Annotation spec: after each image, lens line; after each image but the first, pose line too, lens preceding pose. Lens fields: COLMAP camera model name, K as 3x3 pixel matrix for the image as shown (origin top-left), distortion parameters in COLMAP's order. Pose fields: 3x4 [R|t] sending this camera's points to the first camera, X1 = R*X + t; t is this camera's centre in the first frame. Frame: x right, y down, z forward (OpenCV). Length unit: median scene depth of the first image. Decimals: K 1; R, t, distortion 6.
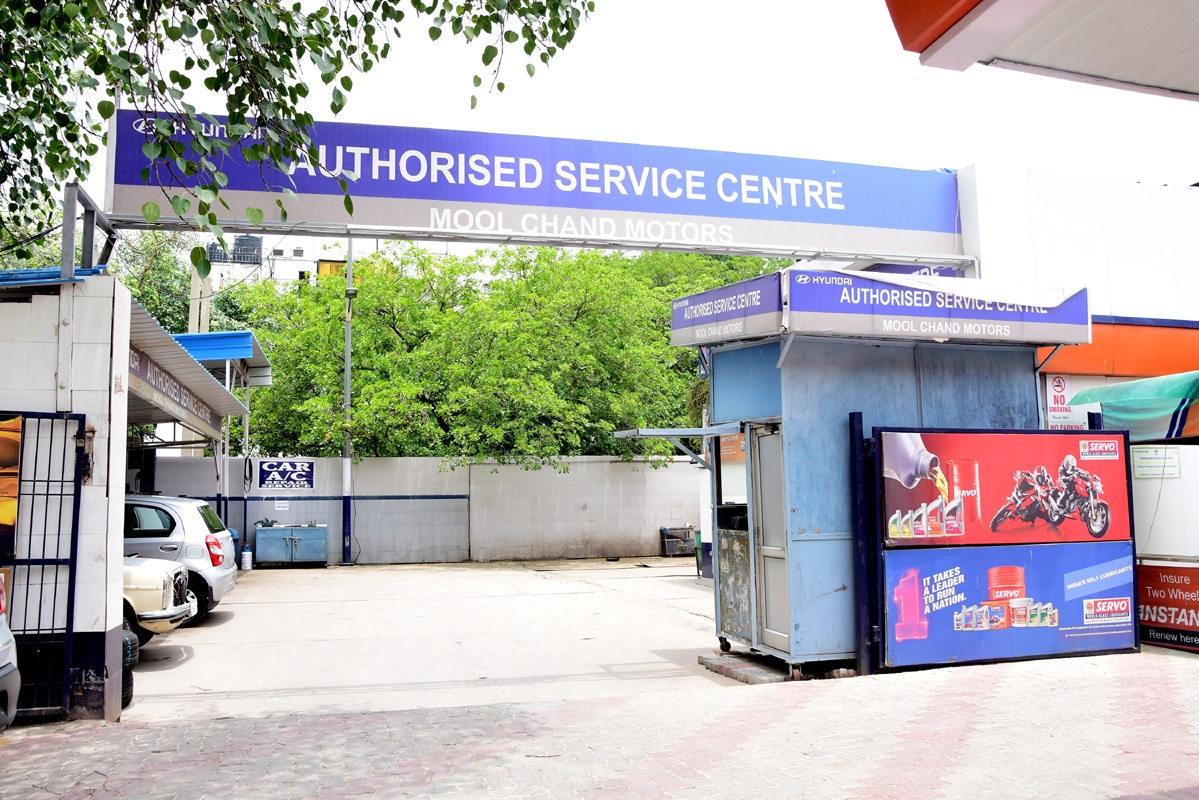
lens RADIAL K [[923.7, 0, 599.5], [0, 923.7, 400.0], [0, 0, 1]] dist [-0.094355, 0.004635]
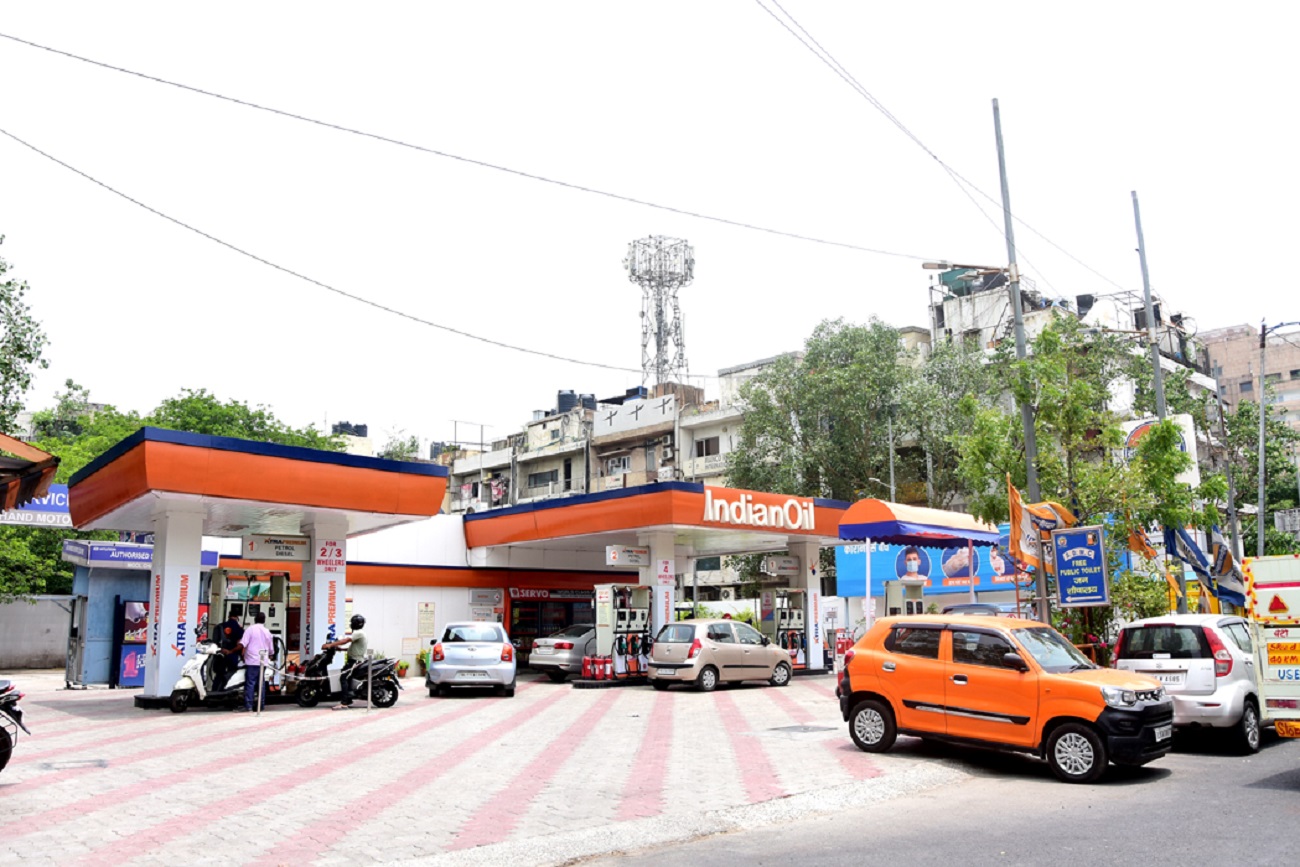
lens RADIAL K [[1001.6, 0, 650.0], [0, 1001.6, 433.5], [0, 0, 1]] dist [-0.094355, 0.004635]
pose [[0.882917, 0.094840, 0.459851, 0.303931], [-0.052045, 0.993121, -0.104895, -0.247160], [-0.466636, 0.068681, 0.881779, -2.382909]]
